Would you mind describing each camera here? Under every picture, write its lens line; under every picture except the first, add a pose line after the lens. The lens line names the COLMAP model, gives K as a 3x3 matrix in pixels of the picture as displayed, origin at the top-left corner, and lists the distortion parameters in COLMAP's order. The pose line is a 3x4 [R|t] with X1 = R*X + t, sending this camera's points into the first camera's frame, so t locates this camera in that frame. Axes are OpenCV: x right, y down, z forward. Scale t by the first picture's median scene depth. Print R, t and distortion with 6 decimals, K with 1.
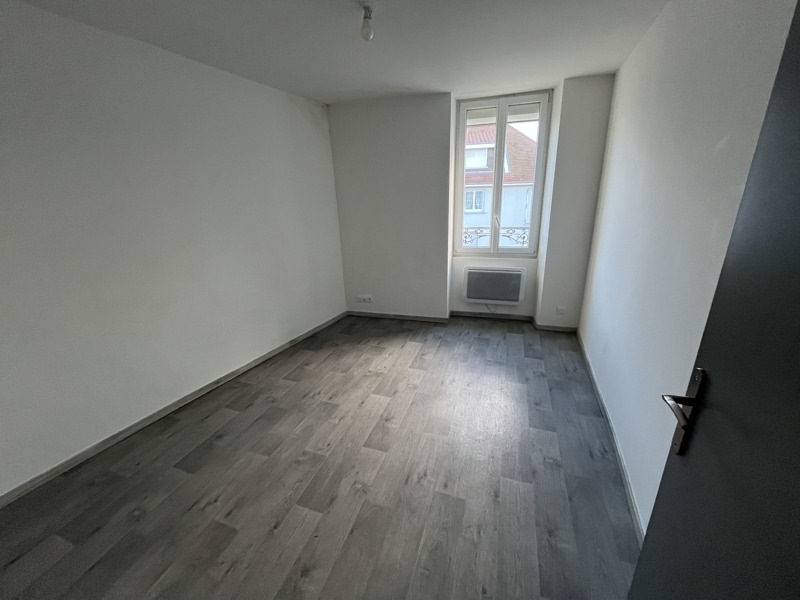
lens RADIAL K [[323.0, 0, 400.0], [0, 323.0, 300.0], [0, 0, 1]] dist [0.001888, 0.000396]
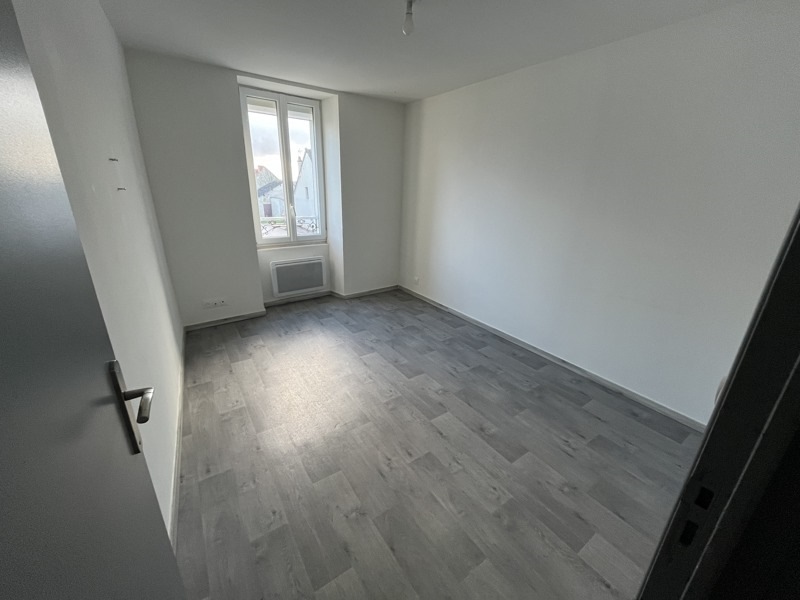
lens RADIAL K [[323.0, 0, 400.0], [0, 323.0, 300.0], [0, 0, 1]] dist [0.001888, 0.000396]
pose [[0.584039, -0.234321, 0.777169, -0.423343], [0.212196, 0.968209, 0.132457, -0.057790], [-0.783499, 0.087552, 0.615194, 0.215096]]
